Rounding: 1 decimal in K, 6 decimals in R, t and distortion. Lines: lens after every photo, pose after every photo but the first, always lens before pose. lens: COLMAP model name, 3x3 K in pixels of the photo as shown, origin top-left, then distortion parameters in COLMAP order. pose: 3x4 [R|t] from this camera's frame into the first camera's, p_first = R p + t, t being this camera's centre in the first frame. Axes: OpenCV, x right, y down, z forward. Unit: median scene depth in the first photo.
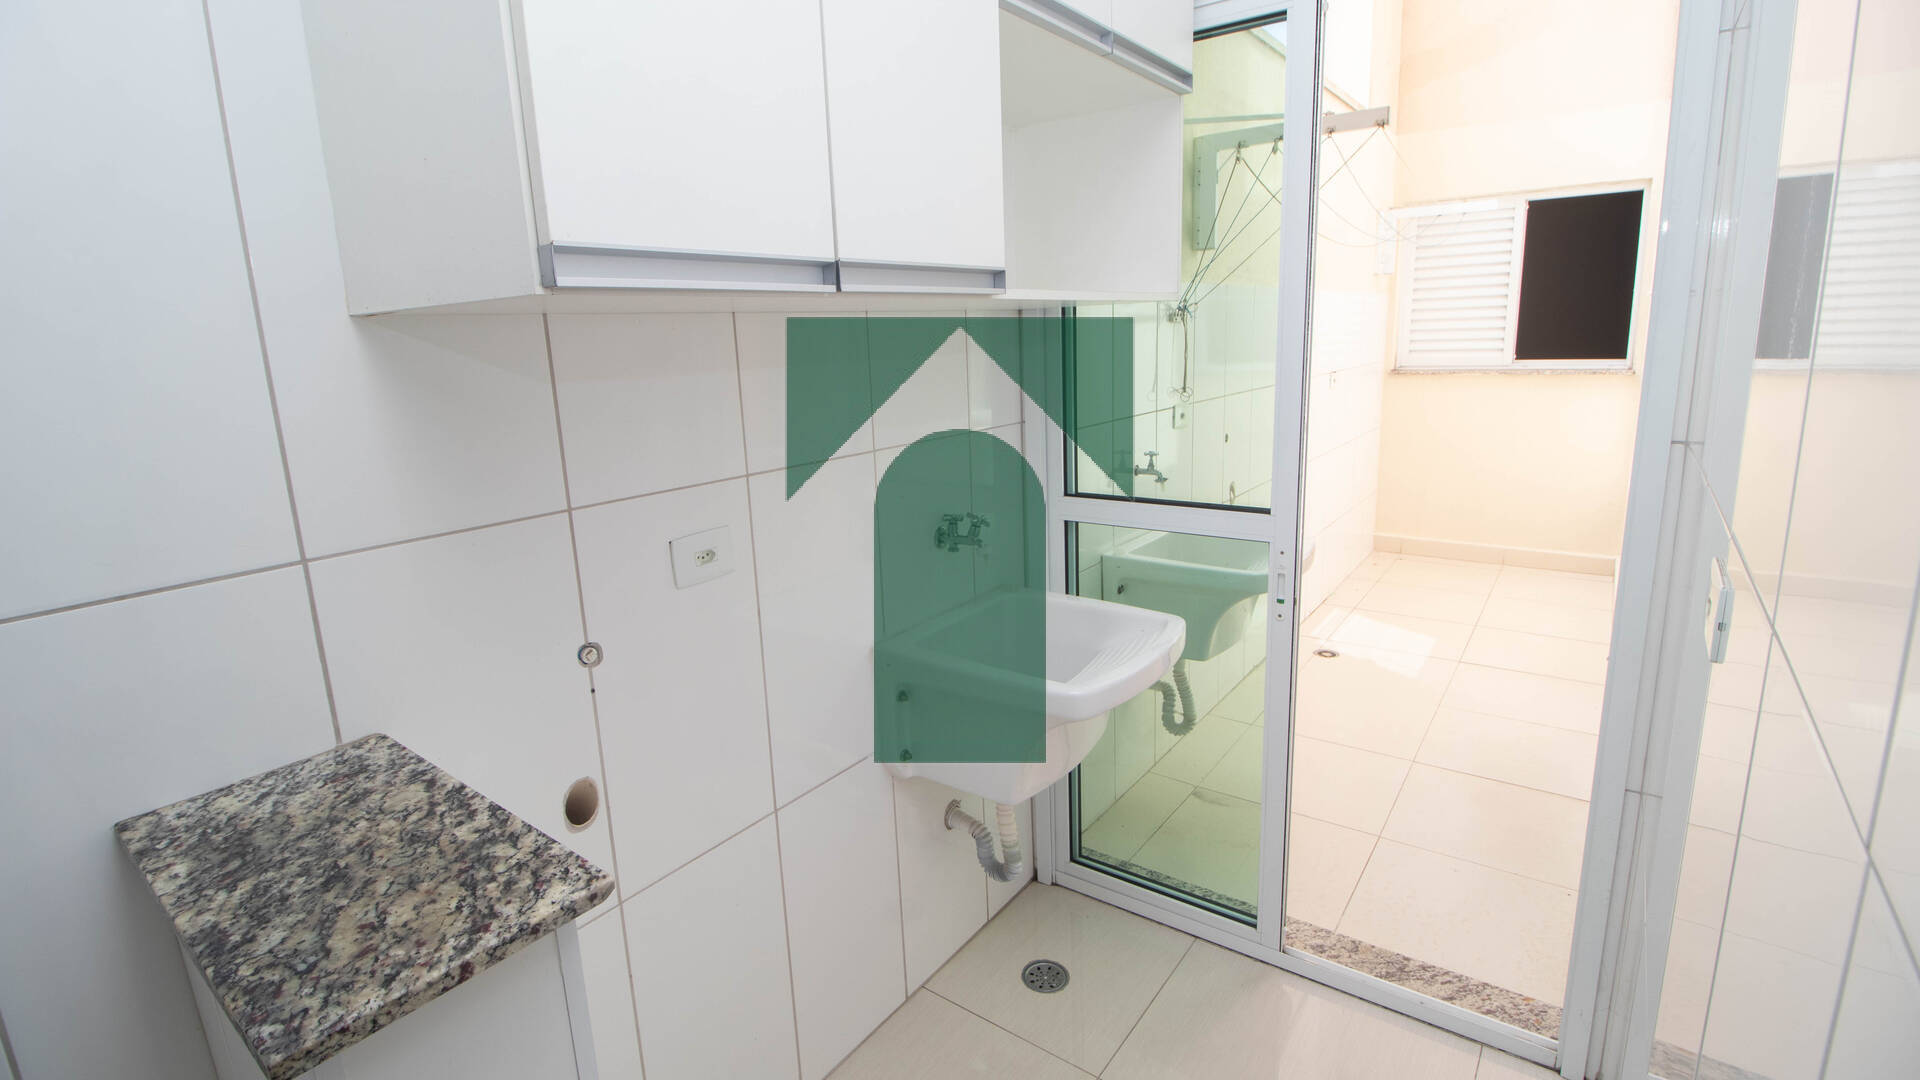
lens RADIAL K [[893.0, 0, 948.9], [0, 893.0, 515.1], [0, 0, 1]] dist [-0.000787, -0.010820]
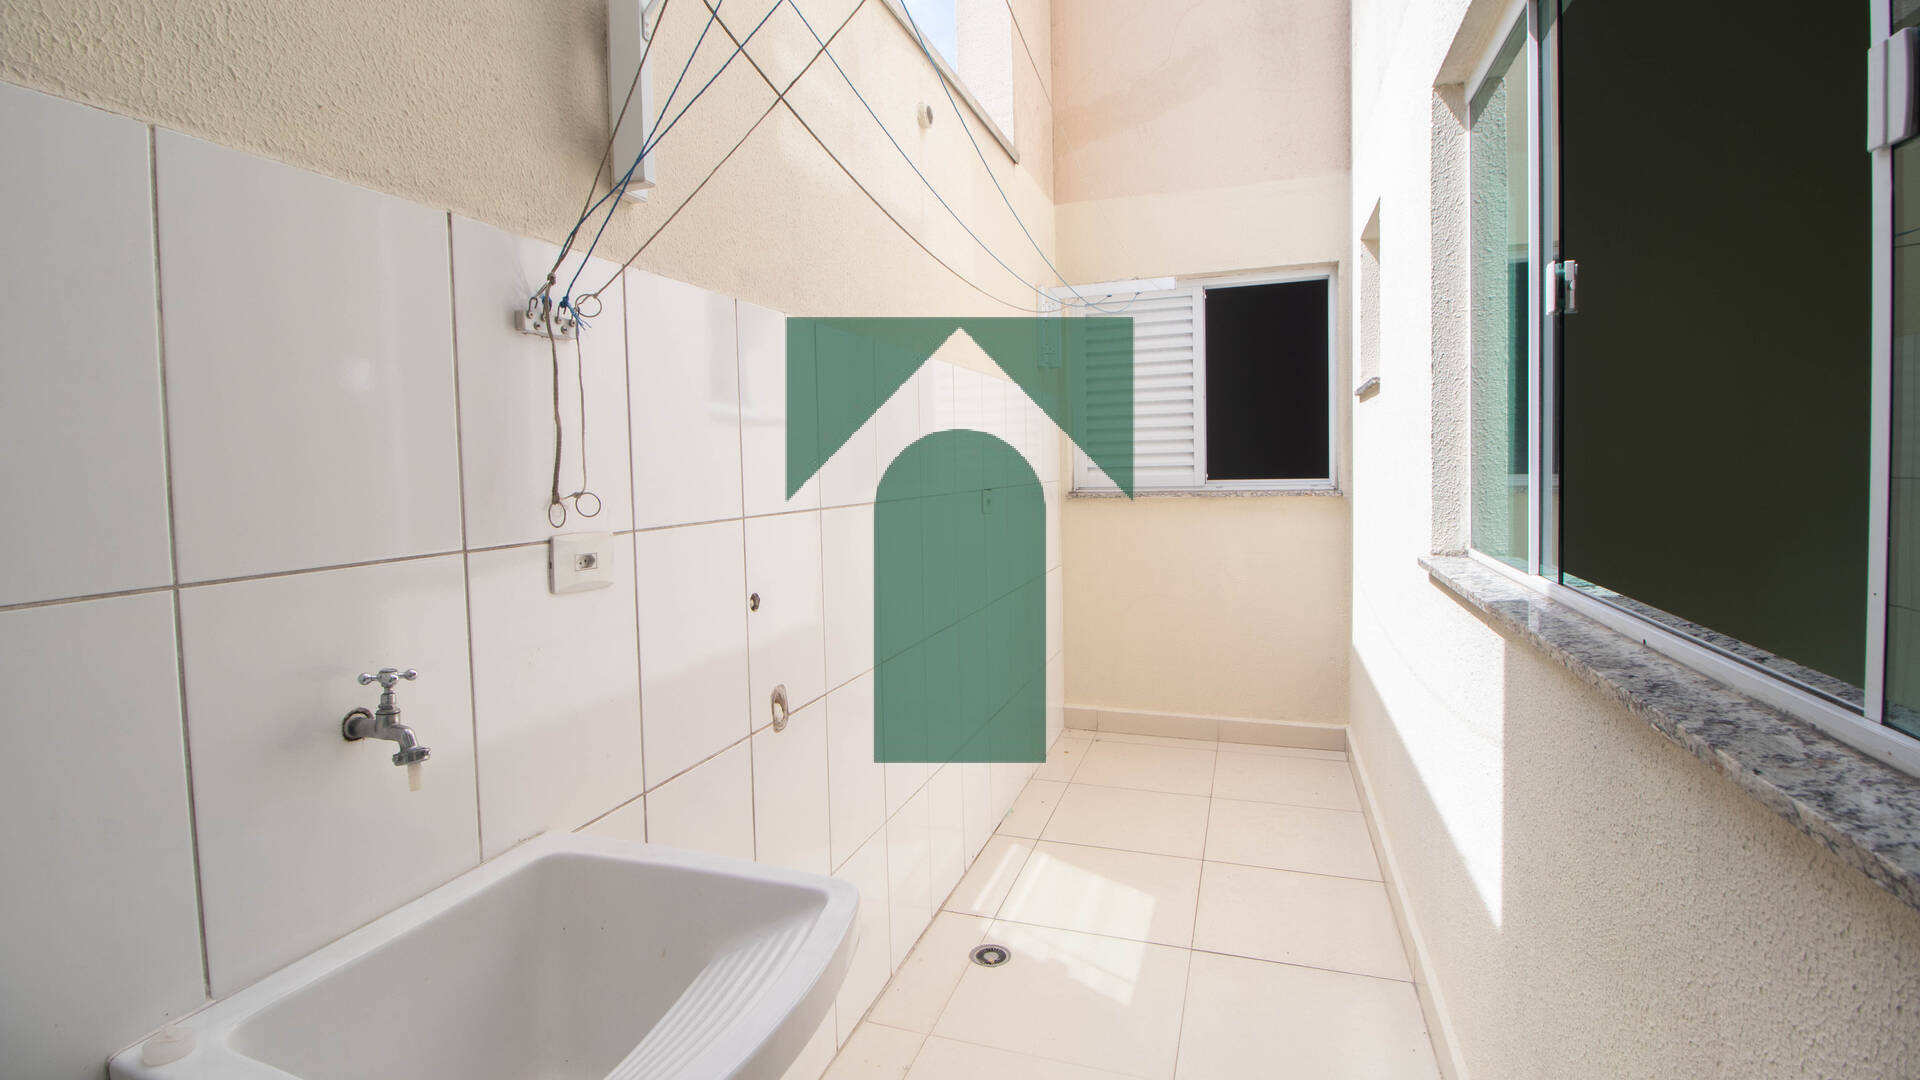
lens RADIAL K [[890.7, 0, 939.7], [0, 890.7, 513.4], [0, 0, 1]] dist [0.002588, -0.013173]
pose [[0.956510, -0.003718, 0.291677, 0.181121], [0.049936, 0.987245, -0.151172, -0.037668], [-0.287394, 0.159163, 0.944496, 0.335076]]
